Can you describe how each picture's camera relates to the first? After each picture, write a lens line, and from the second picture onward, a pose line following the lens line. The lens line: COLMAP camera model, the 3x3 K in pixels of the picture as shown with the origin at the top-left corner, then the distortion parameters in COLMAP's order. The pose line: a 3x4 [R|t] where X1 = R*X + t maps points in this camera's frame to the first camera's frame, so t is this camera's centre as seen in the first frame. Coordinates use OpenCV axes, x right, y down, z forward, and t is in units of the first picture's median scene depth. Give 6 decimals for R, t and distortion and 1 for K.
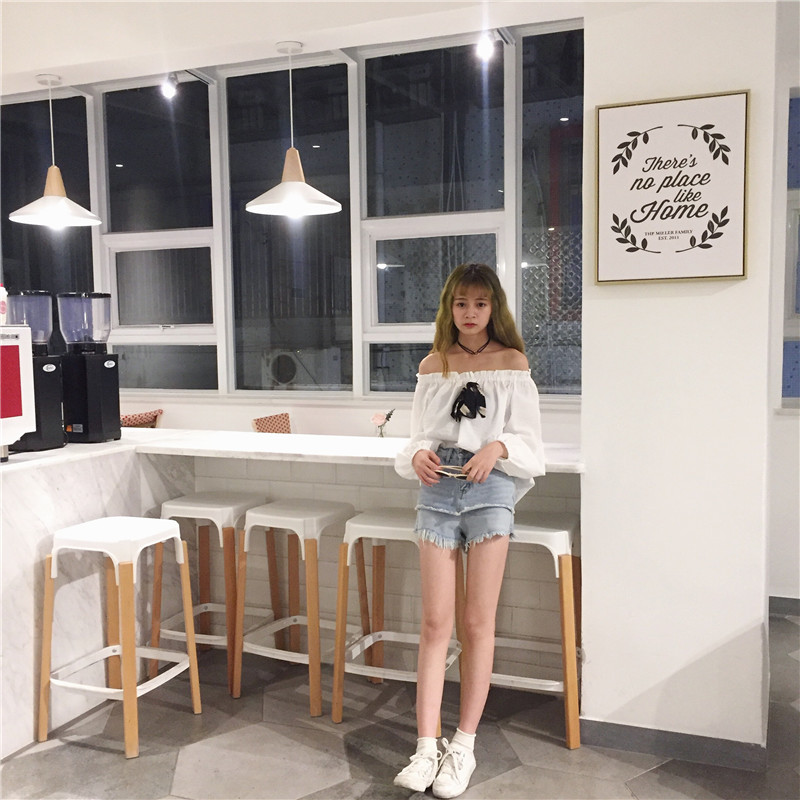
lens RADIAL K [[905.2, 0, 400.0], [0, 905.2, 400.0], [0, 0, 1]] dist [0.069927, -0.034523]
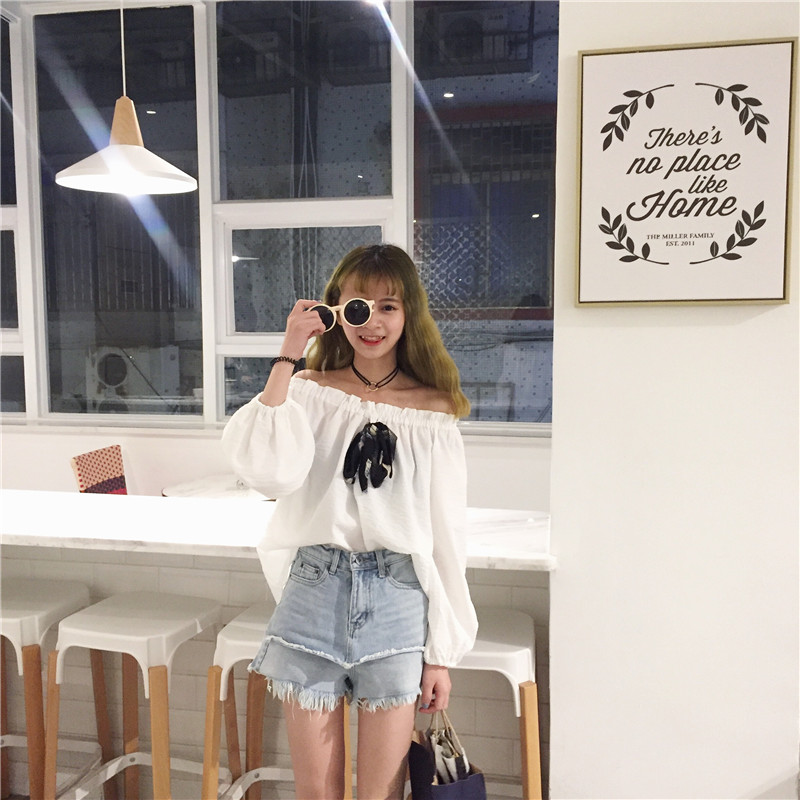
lens RADIAL K [[905.2, 0, 400.0], [0, 905.2, 400.0], [0, 0, 1]] dist [0.069927, -0.034523]
pose [[0.984030, -0.006273, 0.177890, -0.045923], [0.003970, 0.999904, 0.013299, -0.065259], [-0.177957, -0.012380, 0.983960, 0.333711]]
